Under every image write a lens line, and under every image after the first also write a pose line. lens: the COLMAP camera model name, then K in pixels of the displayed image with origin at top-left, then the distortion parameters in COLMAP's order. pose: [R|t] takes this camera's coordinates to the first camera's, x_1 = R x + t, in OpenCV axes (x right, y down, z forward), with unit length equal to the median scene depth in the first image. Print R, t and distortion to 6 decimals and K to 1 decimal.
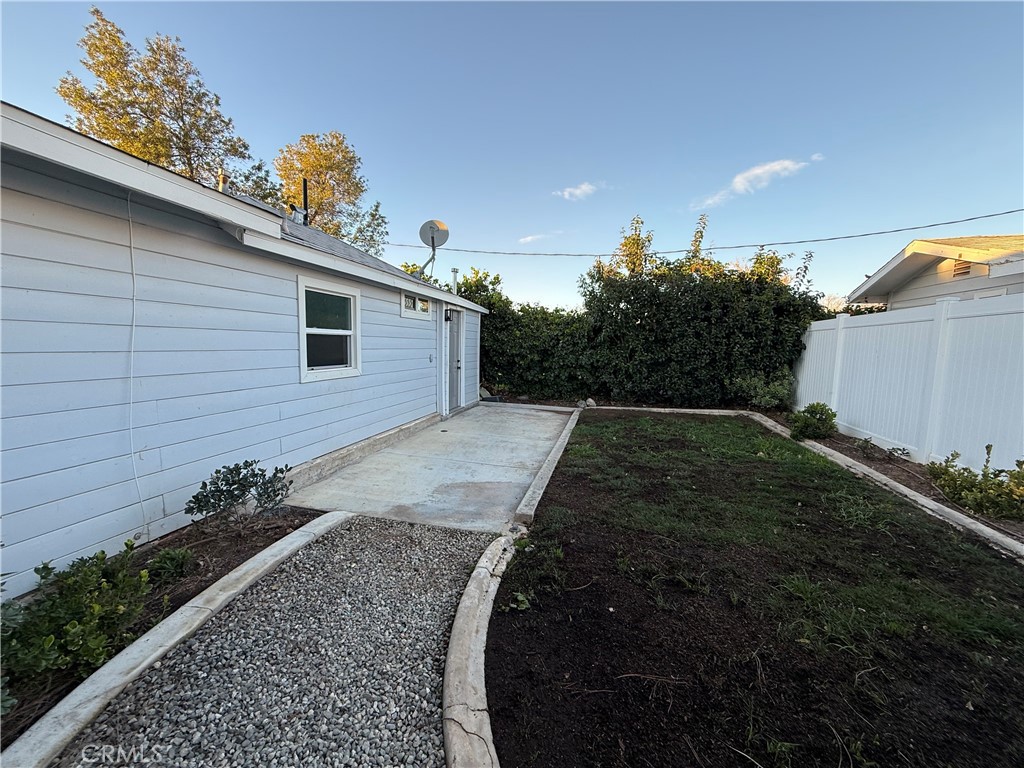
lens RADIAL K [[409.5, 0, 510.8], [0, 409.5, 383.6], [0, 0, 1]] dist [0.000551, -0.000087]
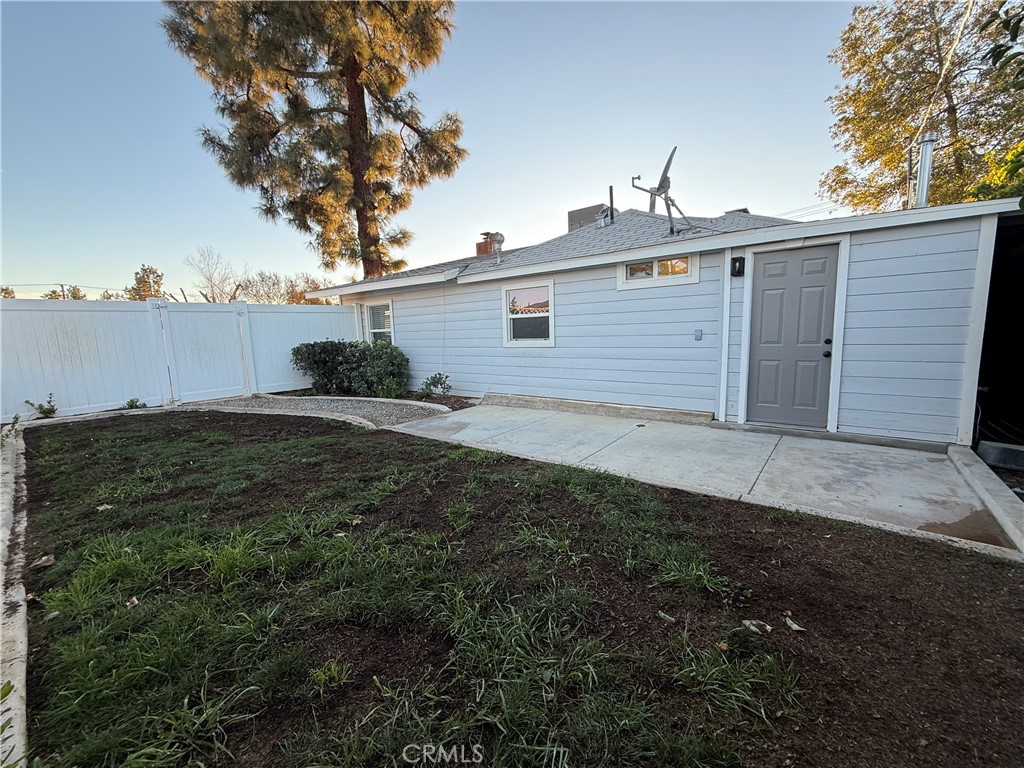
lens RADIAL K [[409.5, 0, 511.4], [0, 409.5, 387.0], [0, 0, 1]] dist [0.000551, -0.000087]
pose [[-0.424745, 0.119005, -0.897457, 0.759986], [-0.061534, 0.985235, 0.159767, -0.082690], [0.903219, 0.123084, -0.411151, 1.261449]]
